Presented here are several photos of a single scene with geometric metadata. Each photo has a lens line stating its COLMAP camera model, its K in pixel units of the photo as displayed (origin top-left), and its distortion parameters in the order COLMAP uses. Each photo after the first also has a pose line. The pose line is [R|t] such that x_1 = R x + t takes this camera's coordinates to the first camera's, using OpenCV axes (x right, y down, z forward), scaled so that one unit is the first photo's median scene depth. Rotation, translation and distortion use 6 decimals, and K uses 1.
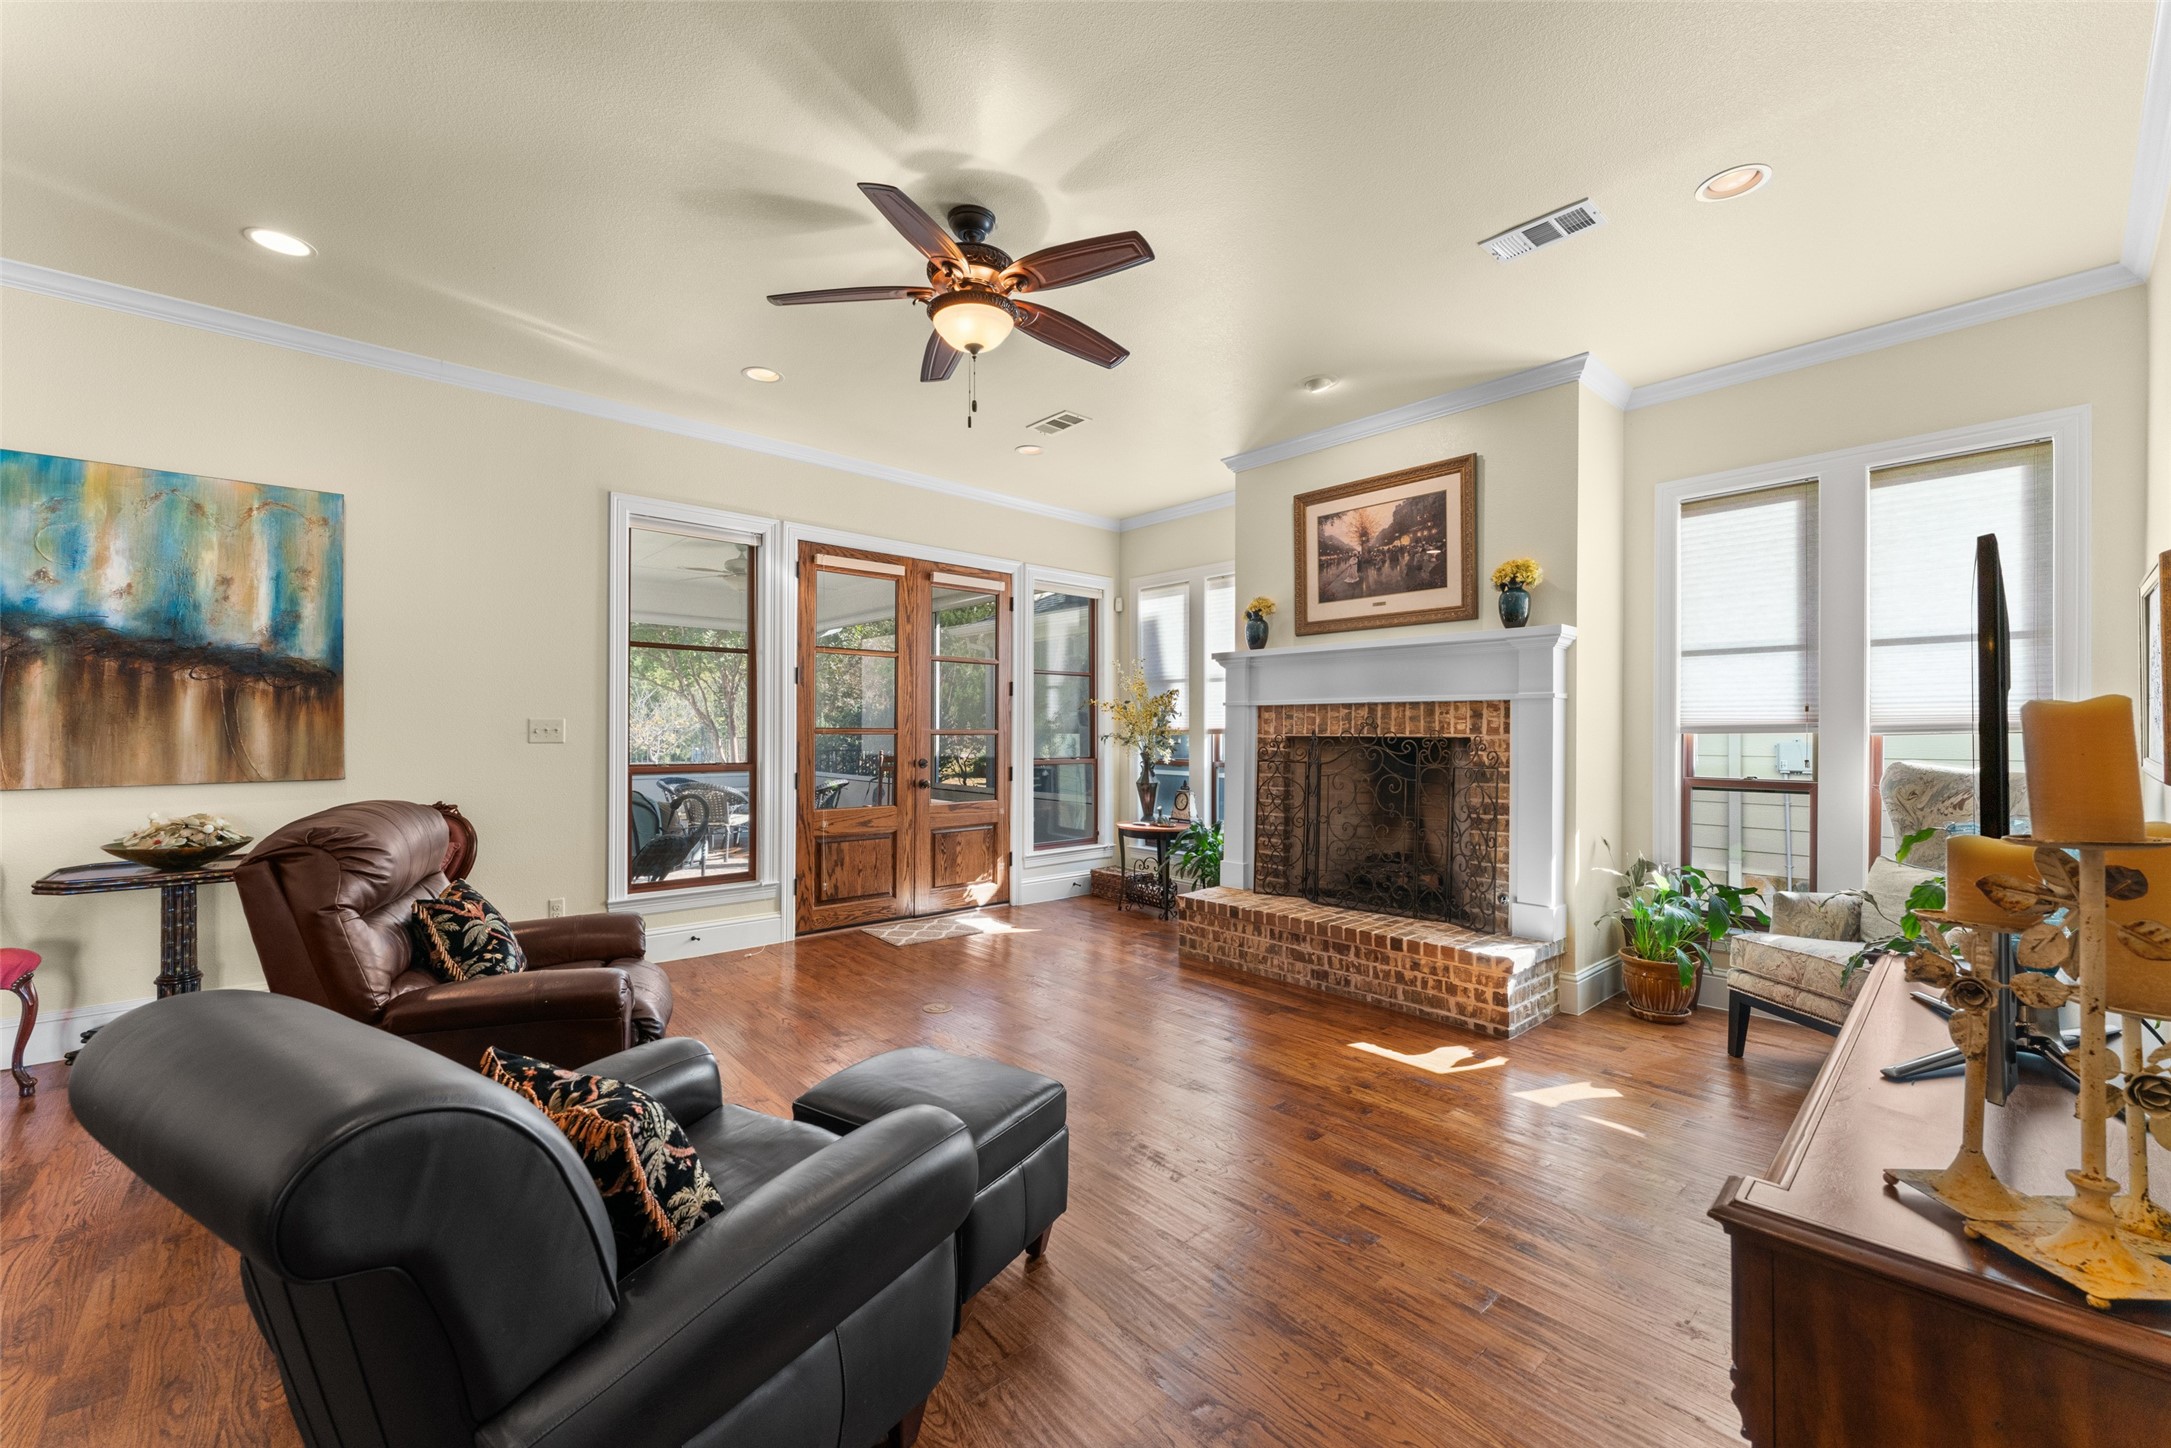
lens RADIAL K [[868.1, 0, 1076.8], [0, 868.1, 721.0], [0, 0, 1]] dist [0.001270, 0.000065]
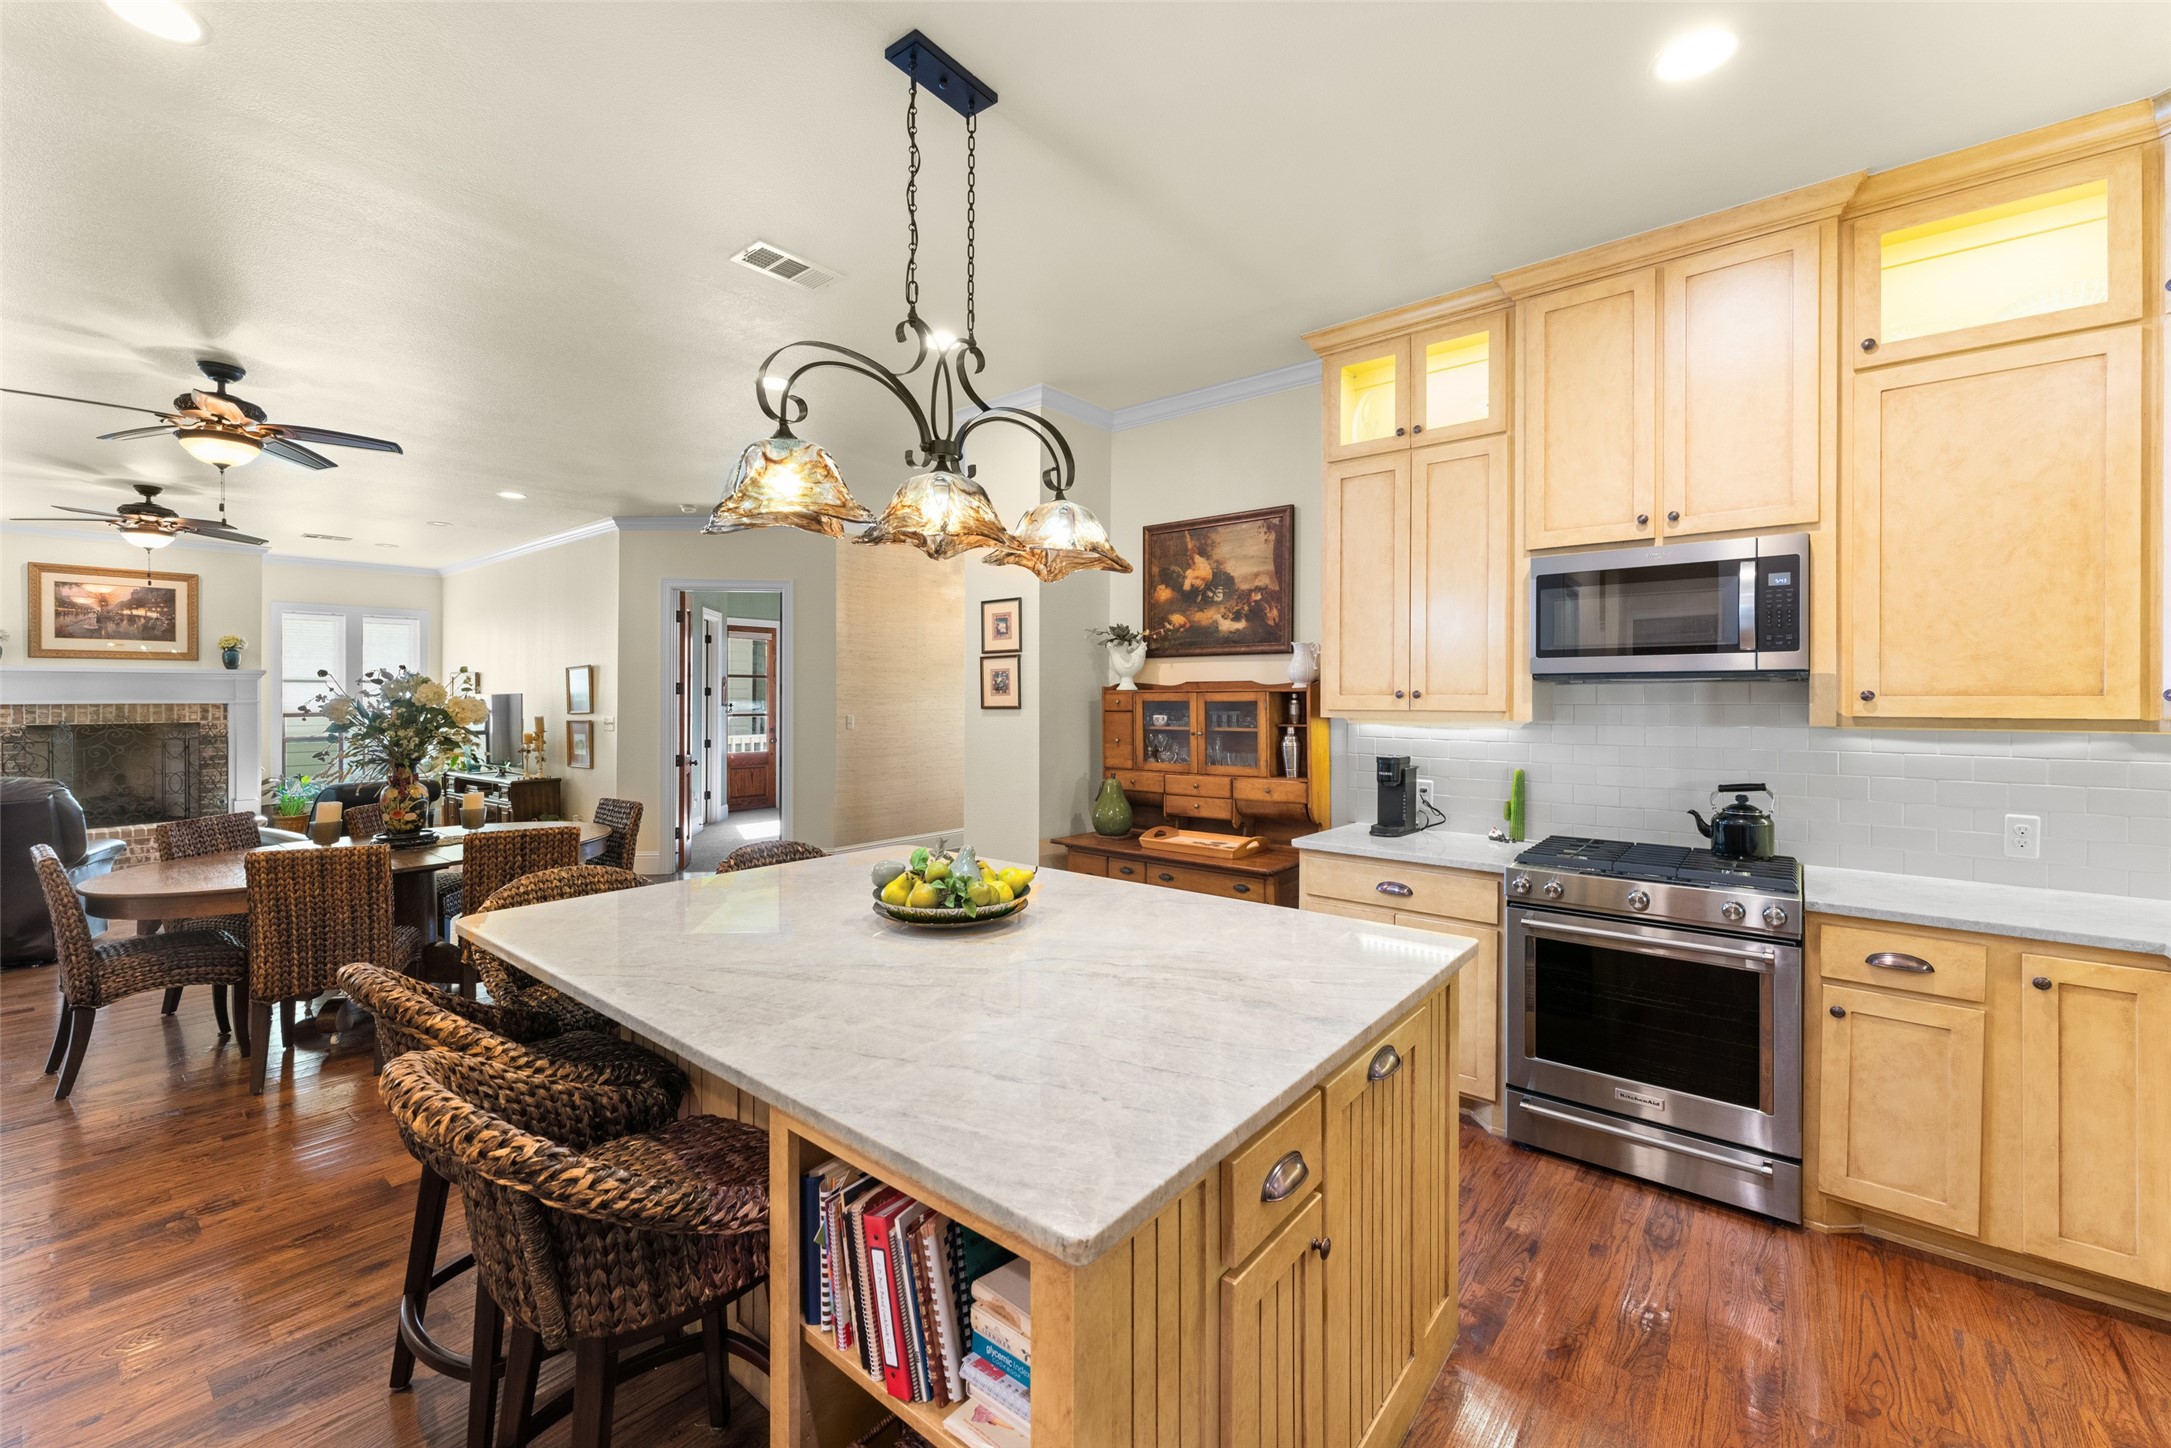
lens RADIAL K [[872.5, 0, 1065.5], [0, 872.5, 695.8], [0, 0, 1]] dist [0.001067, 0.000092]
pose [[-0.145879, -0.001801, 0.989301, -1.680104], [-0.009466, 0.999955, 0.000425, -0.057139], [-0.989257, -0.009303, -0.145890, -0.600694]]
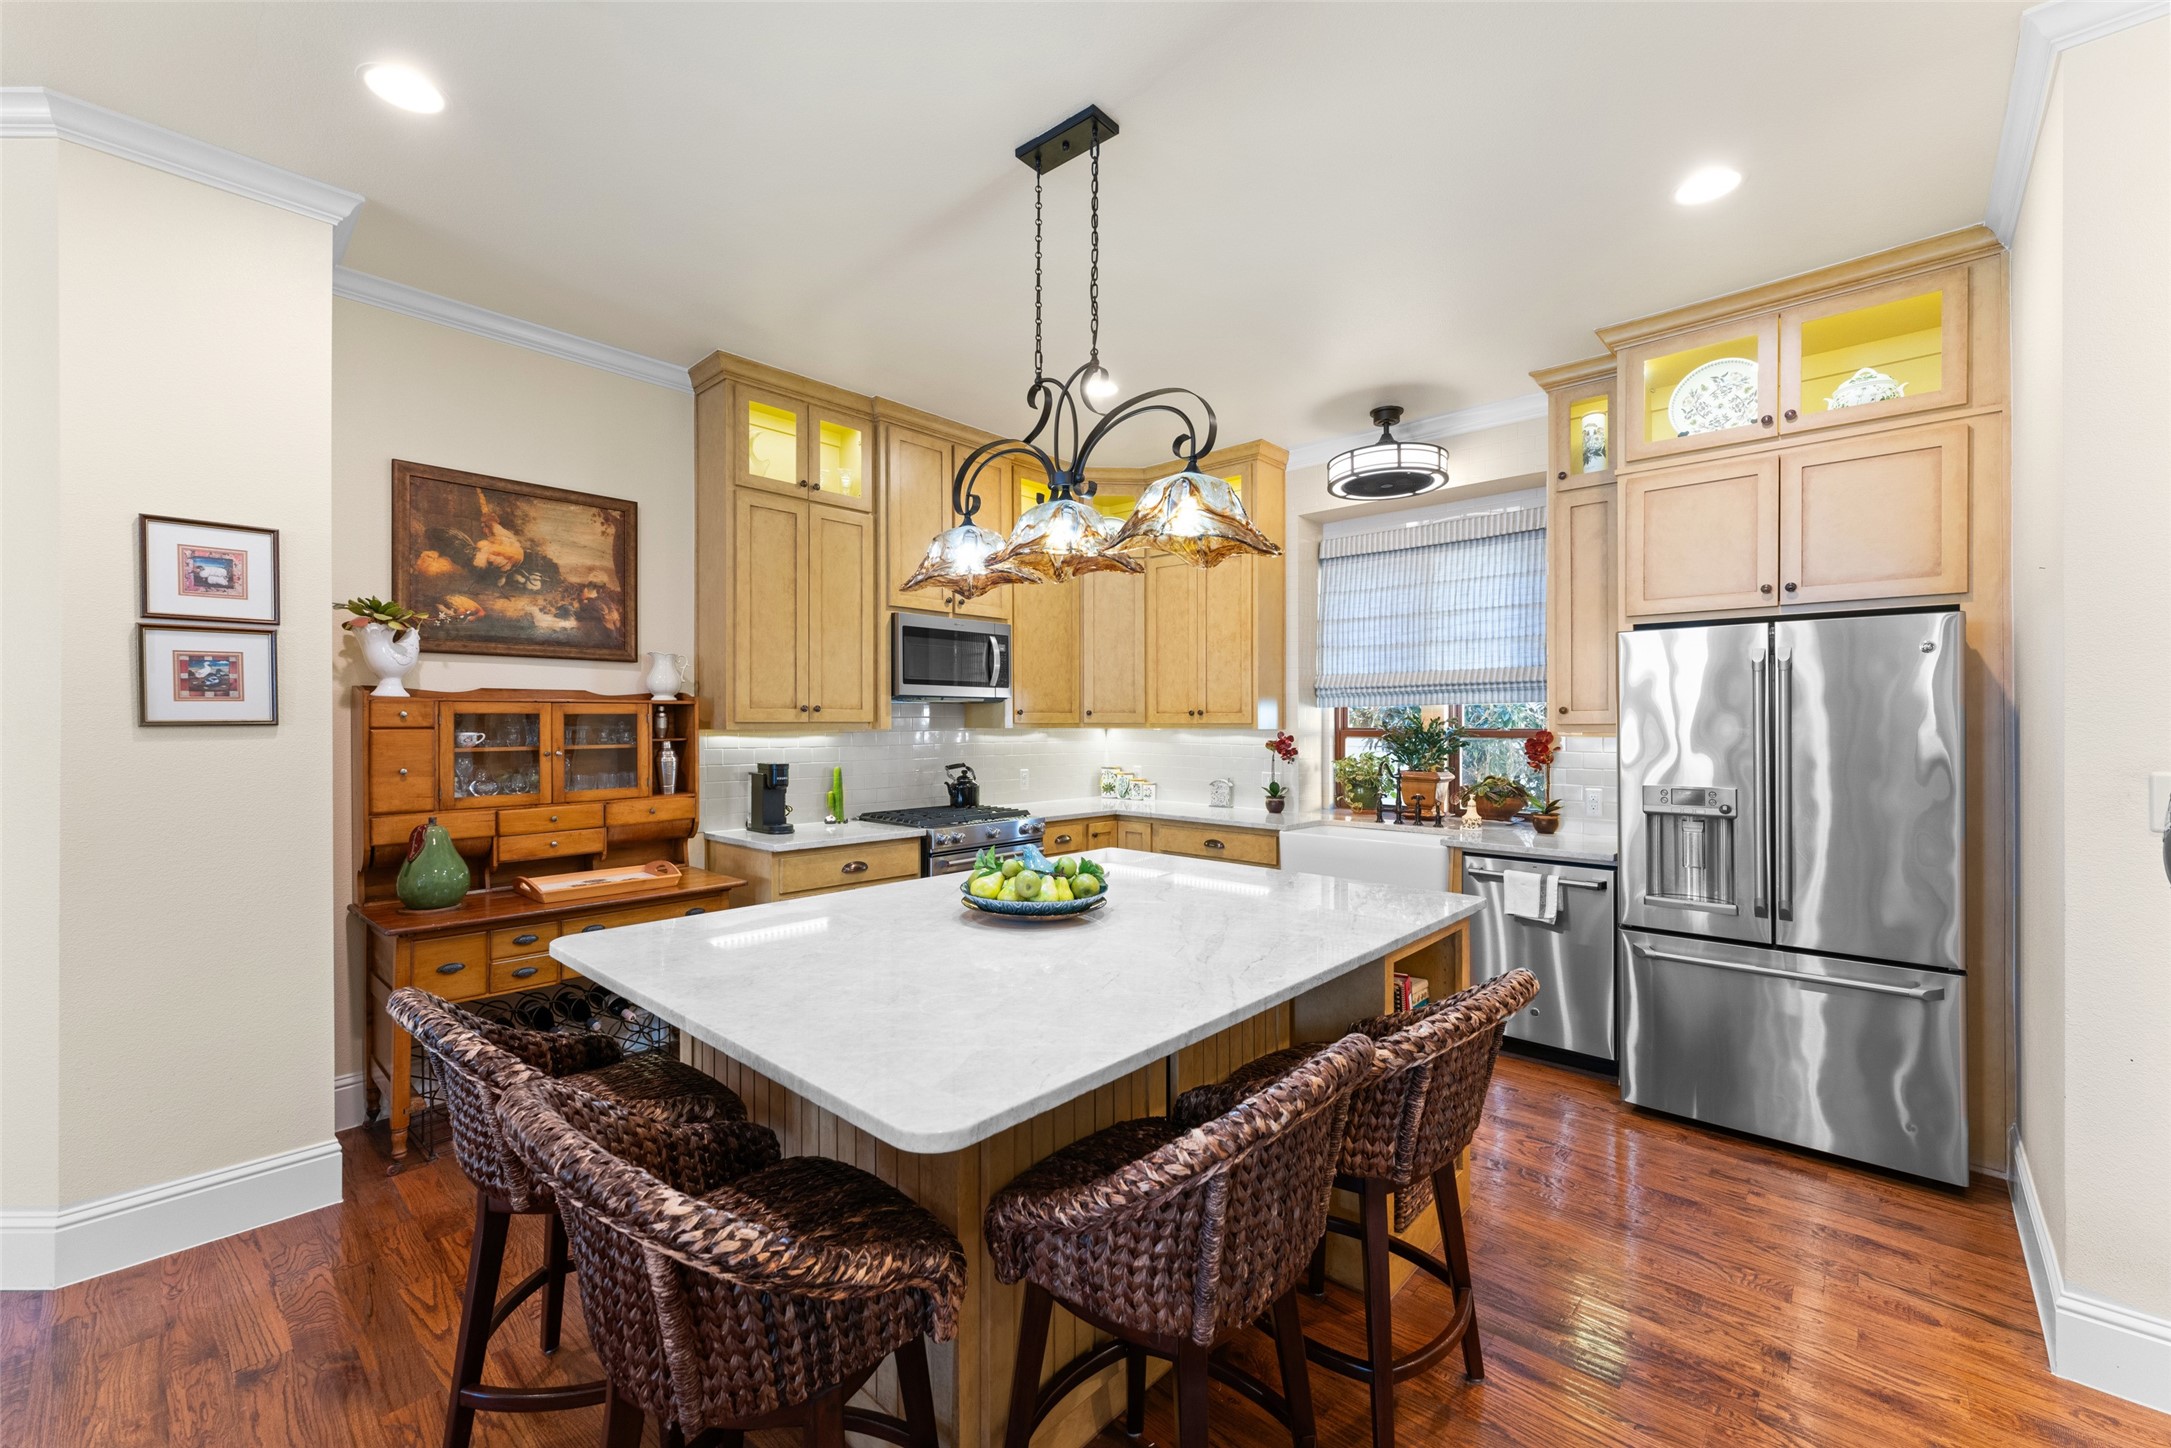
lens RADIAL K [[876.5, 0, 1078.7], [0, 876.5, 714.3], [0, 0, 1]] dist [-0.002268, -0.000071]
pose [[-0.995209, -0.006100, -0.097581, -1.160461], [-0.004566, 0.999862, -0.015942, -0.041945], [0.097665, -0.015420, -0.995100, -0.086360]]
